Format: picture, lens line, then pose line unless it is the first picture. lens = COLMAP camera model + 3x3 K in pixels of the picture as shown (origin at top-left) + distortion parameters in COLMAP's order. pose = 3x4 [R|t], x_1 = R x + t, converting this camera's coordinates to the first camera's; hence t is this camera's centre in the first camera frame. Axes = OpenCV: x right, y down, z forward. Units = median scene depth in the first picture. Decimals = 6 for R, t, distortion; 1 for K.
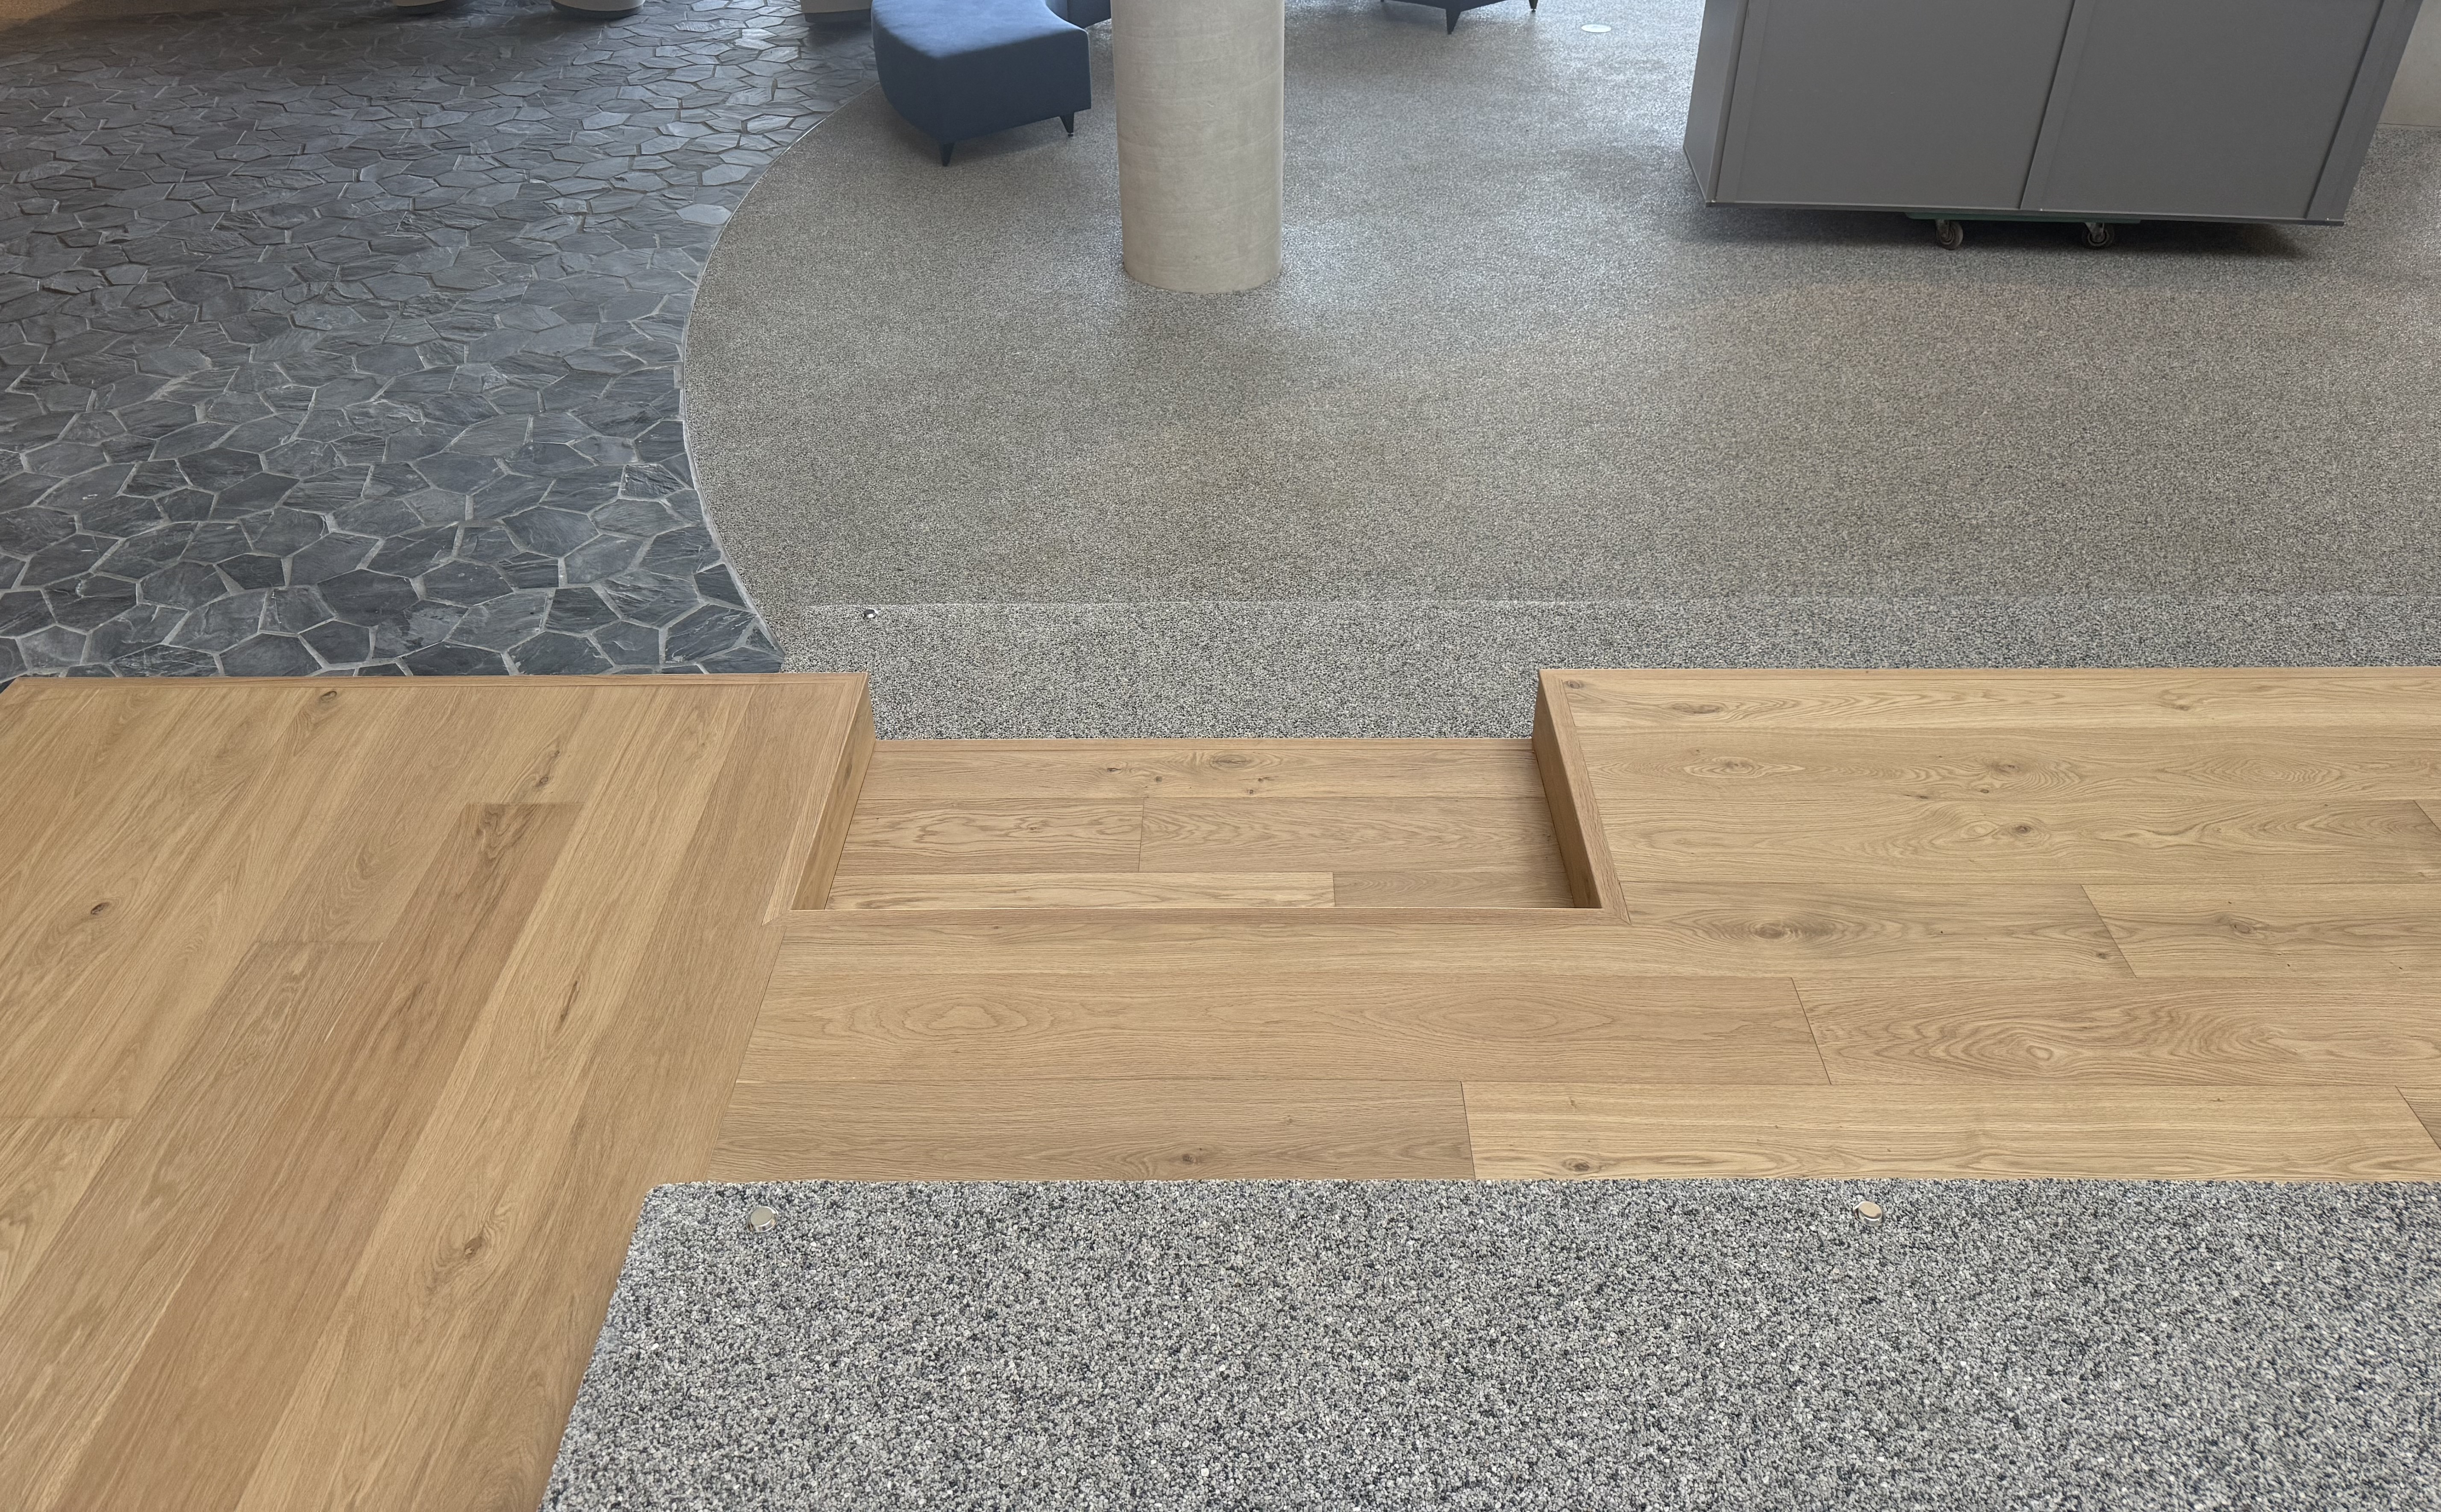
lens RADIAL K [[1677.0, 0, 1215.0], [0, 1677.0, 748.9], [0, 0, 1]] dist [0.018716, -0.001147]
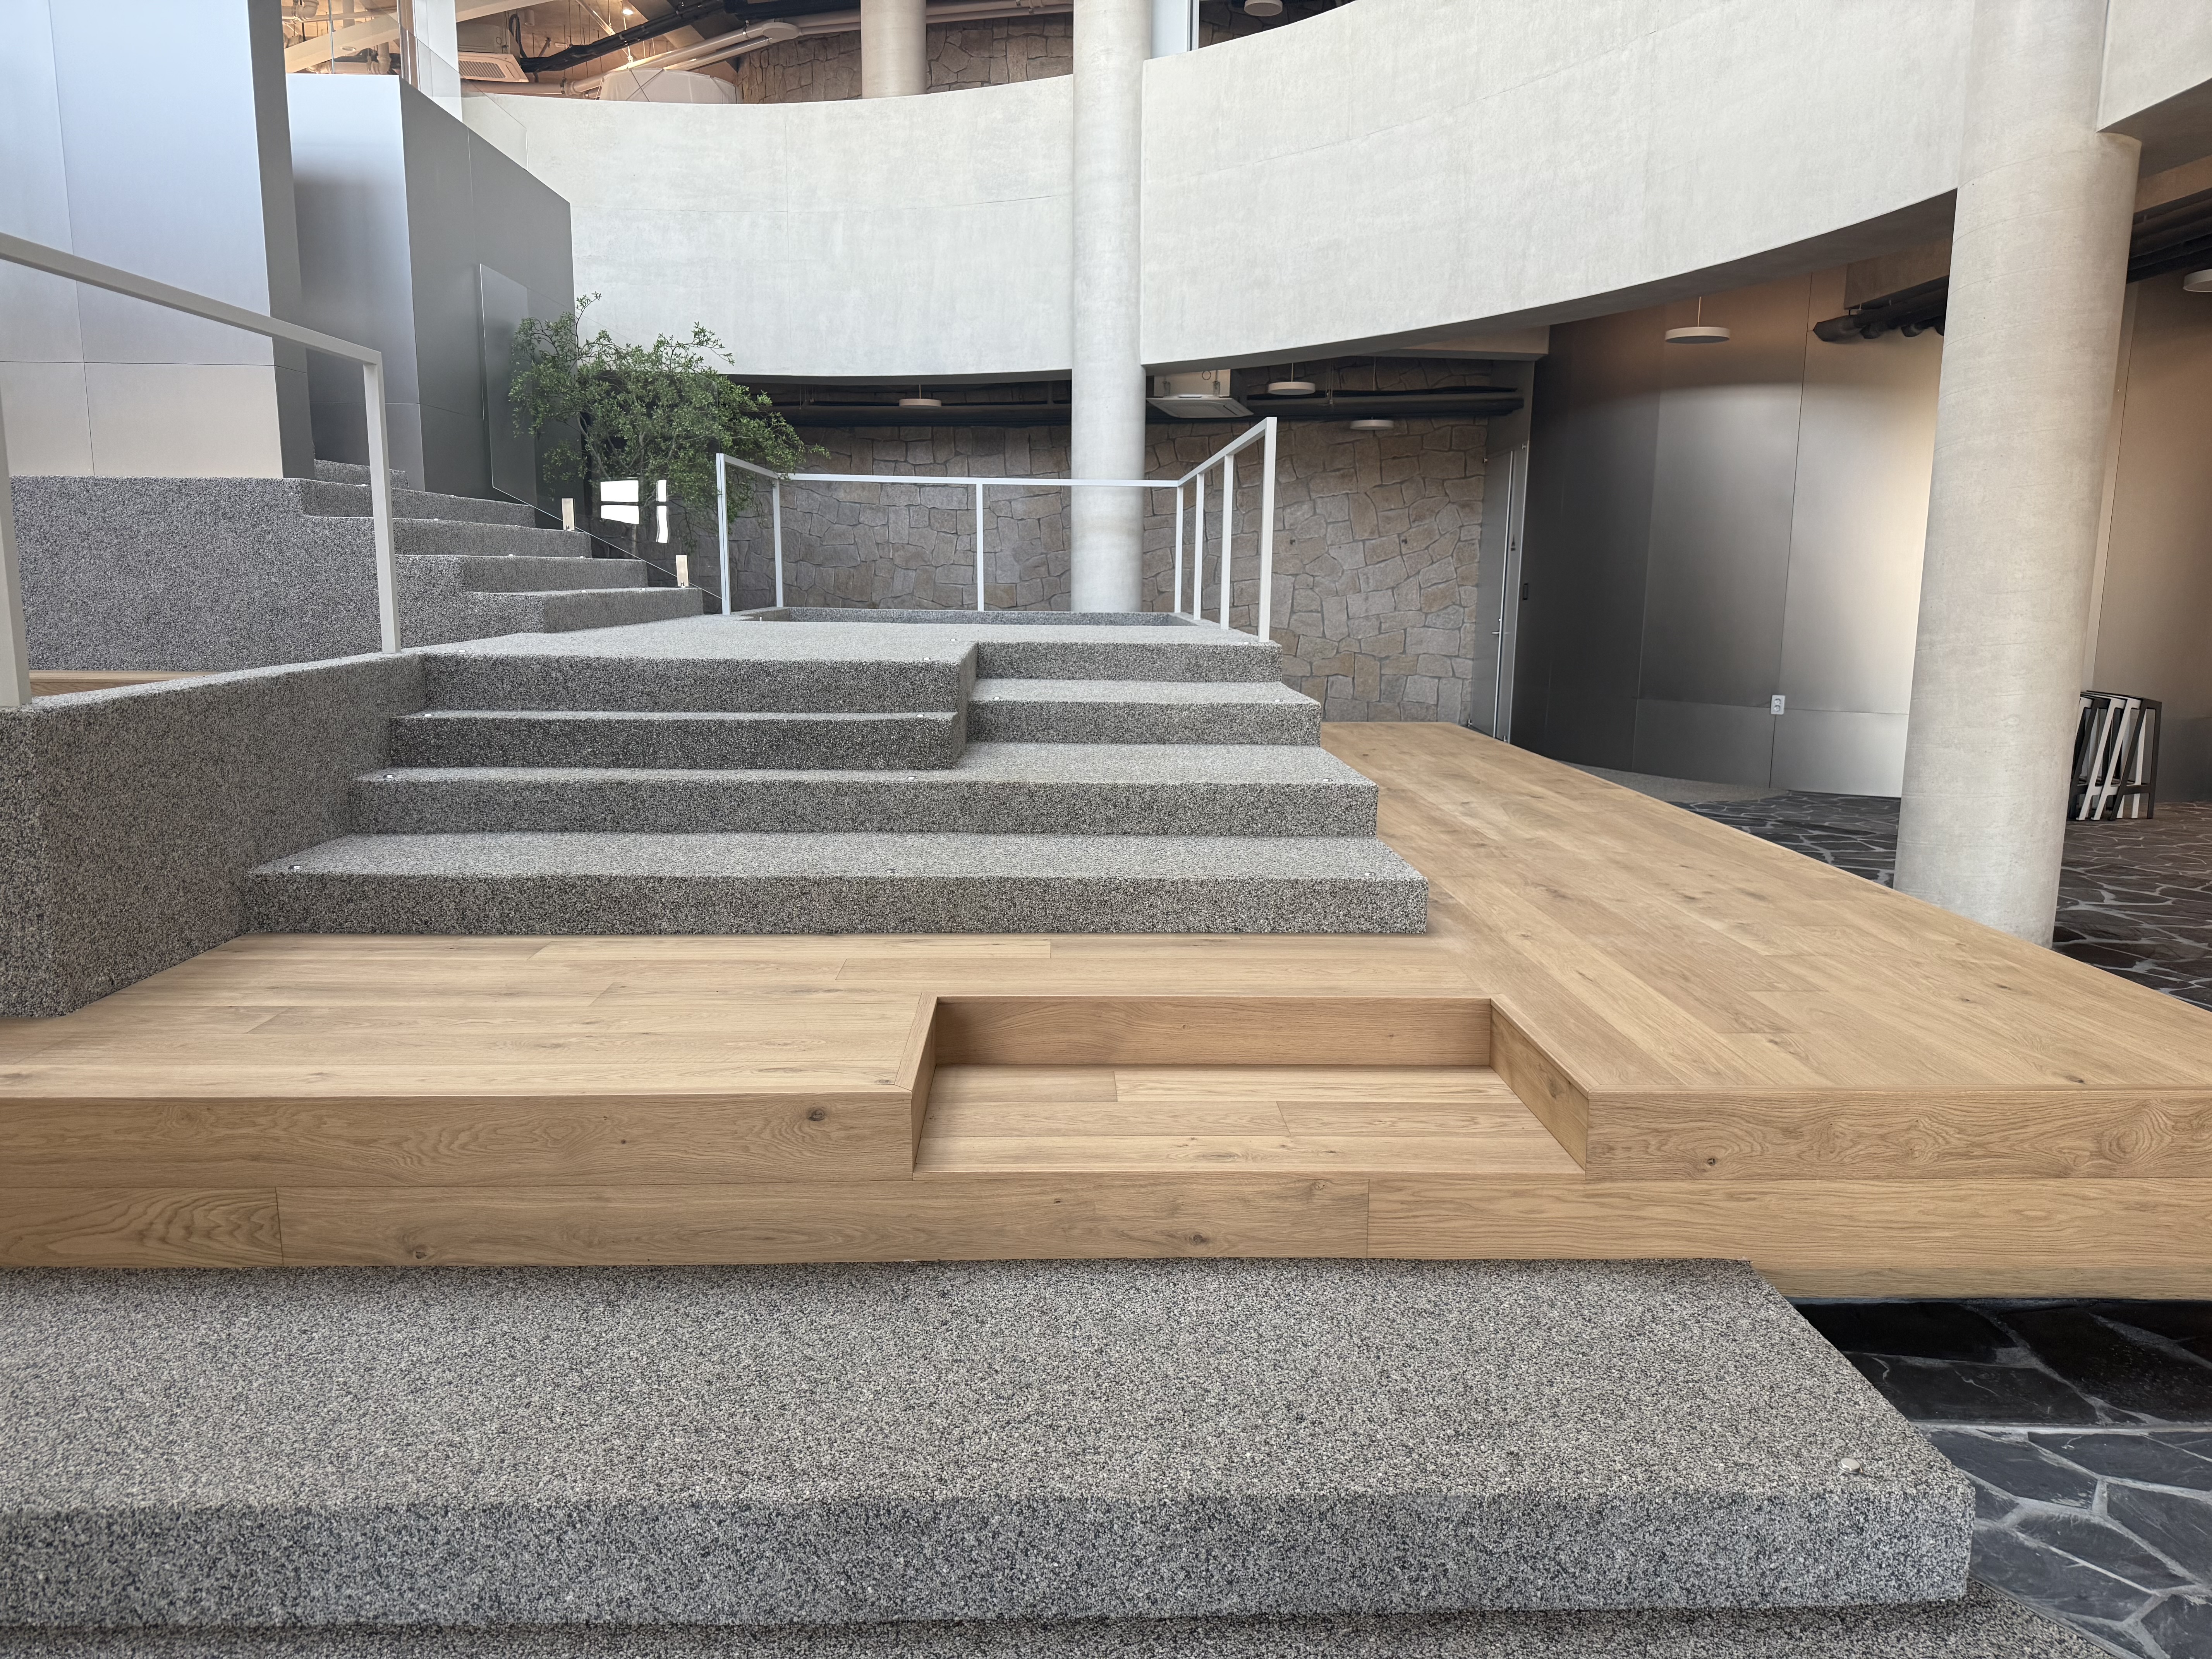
lens RADIAL K [[1559.7, 0, 1107.9], [0, 1559.7, 821.8], [0, 0, 1]] dist [0.056402, -0.090451]
pose [[-0.998788, 0.013115, -0.047429, 0.136666], [-0.024895, 0.696724, 0.716907, -0.941074], [0.042447, 0.717219, -0.695554, 1.754100]]
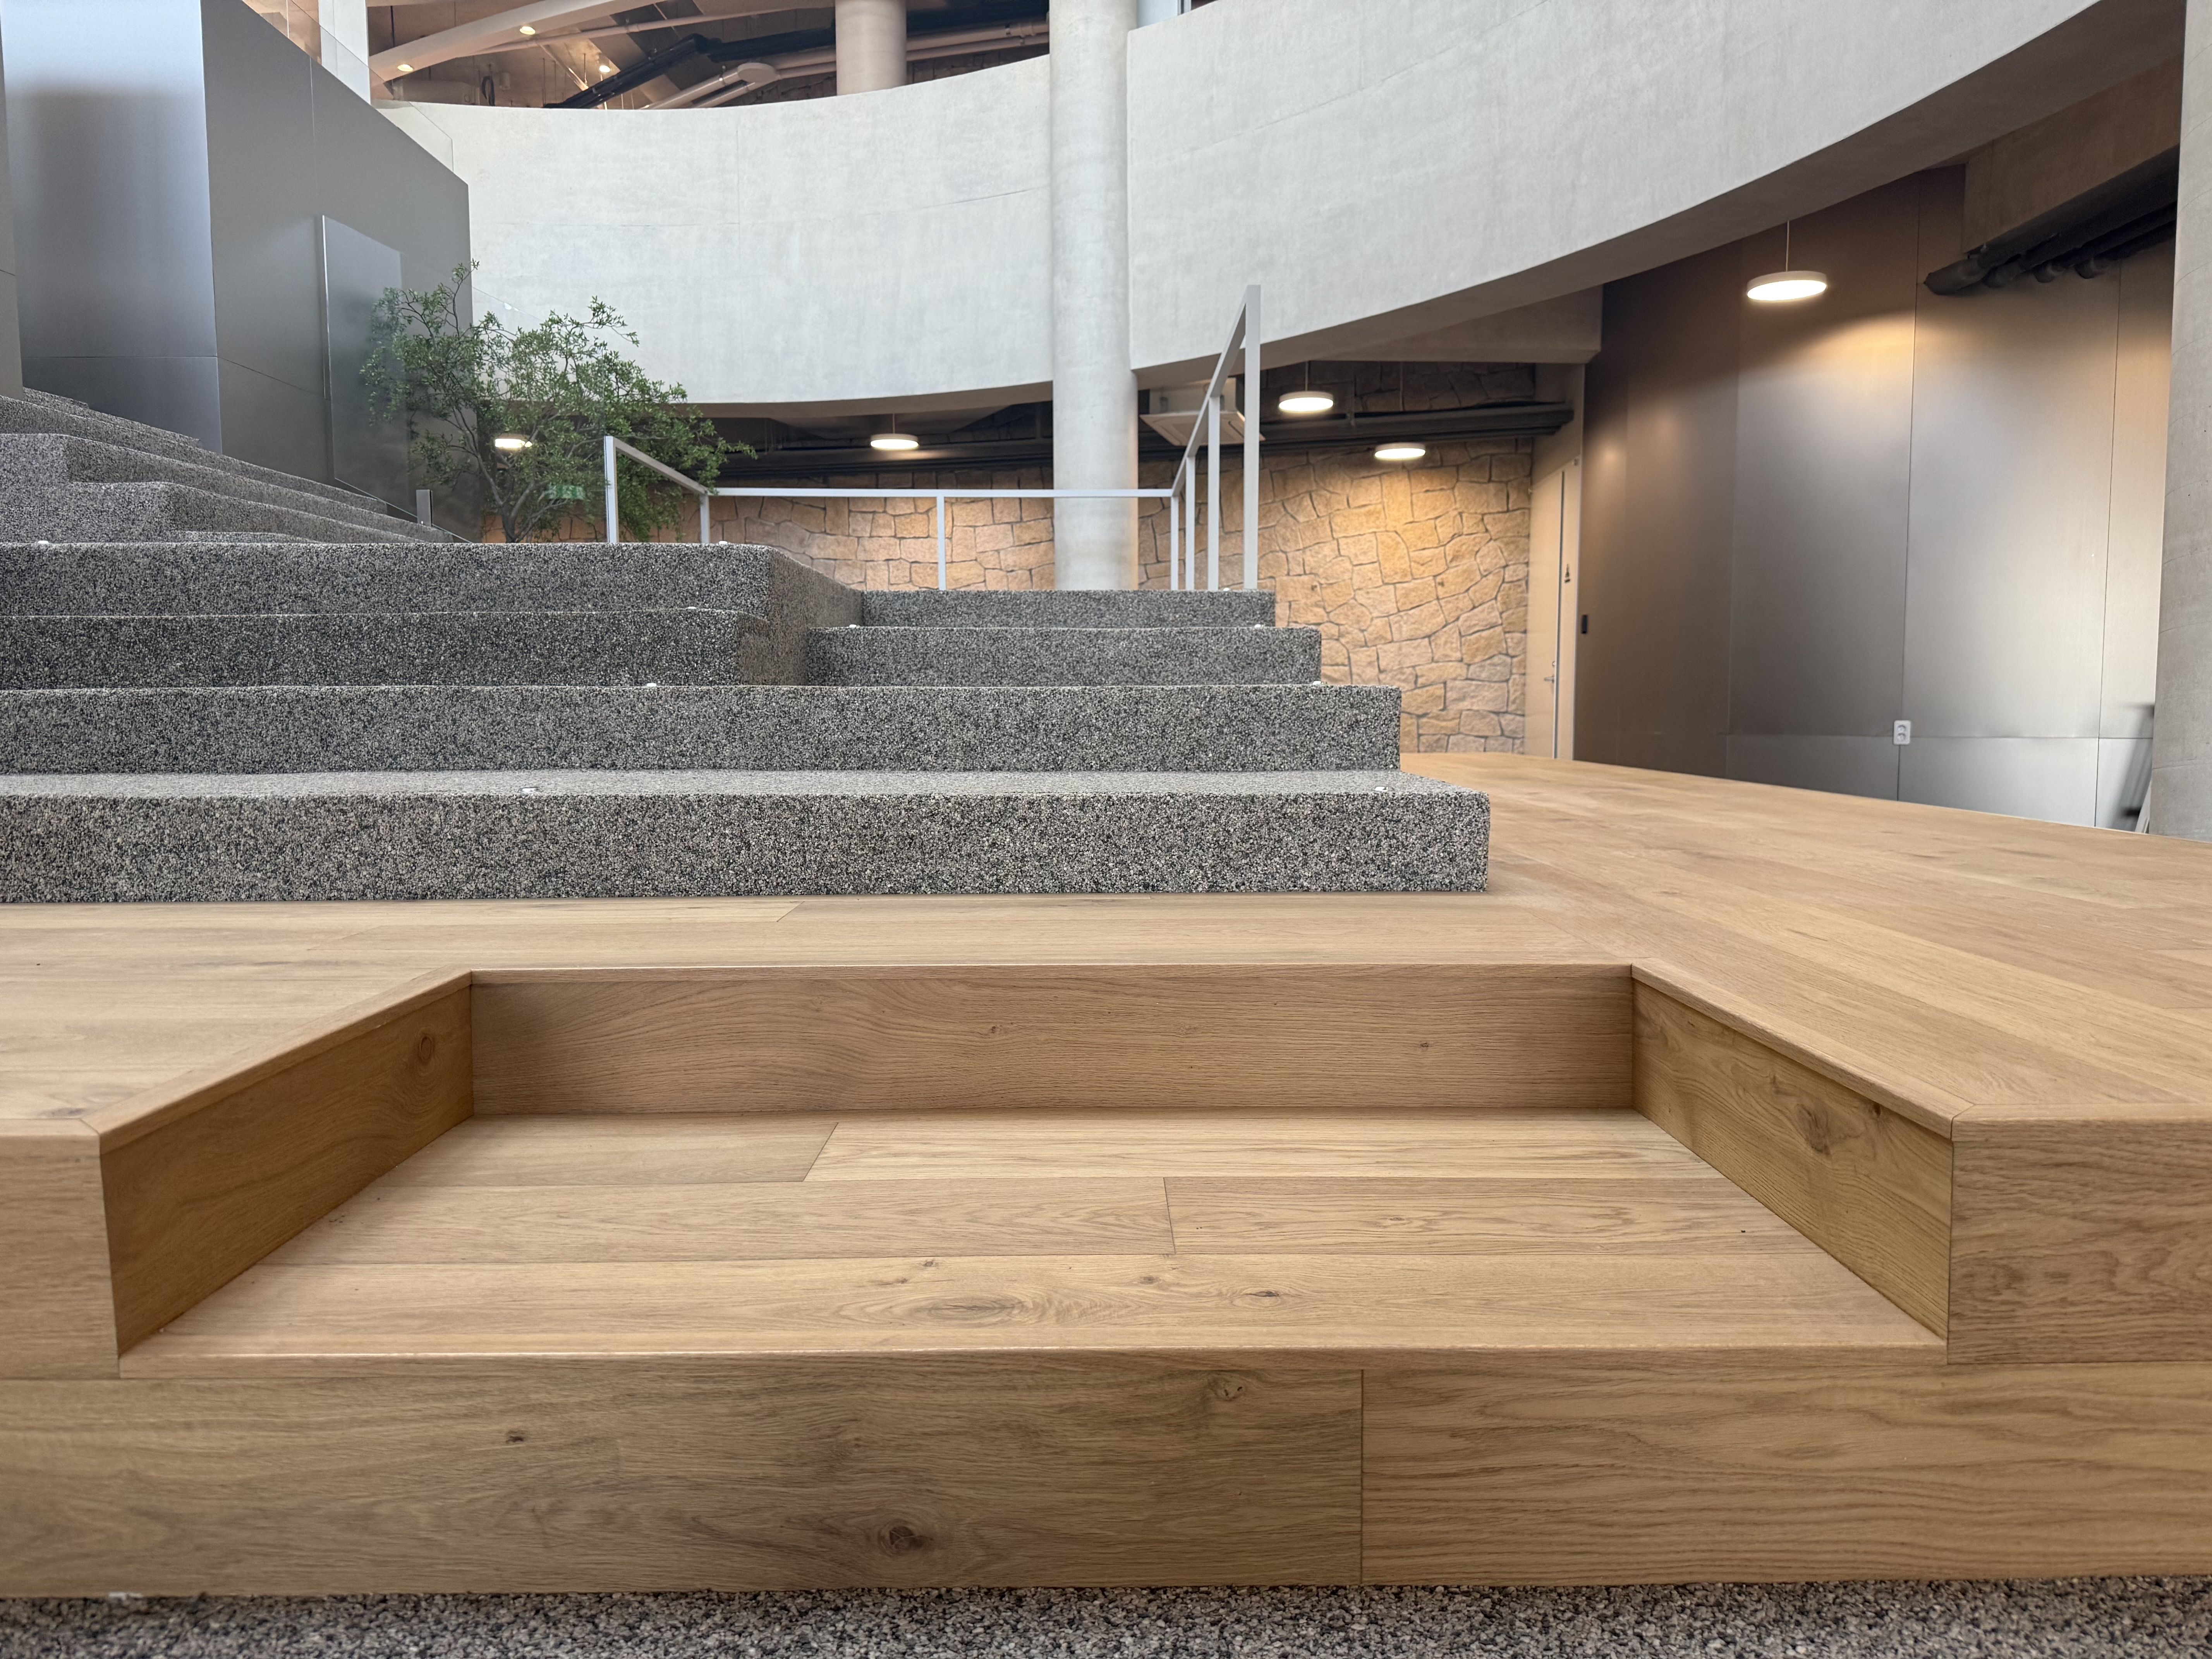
lens RADIAL K [[1559.7, 0, 1109.4], [0, 1559.7, 822.0], [0, 0, 1]] dist [0.056402, -0.090451]
pose [[-0.999506, 0.022890, -0.021515, -0.022495], [0.003128, 0.754003, 0.656863, -0.362271], [0.031258, 0.656472, -0.753703, 1.392021]]
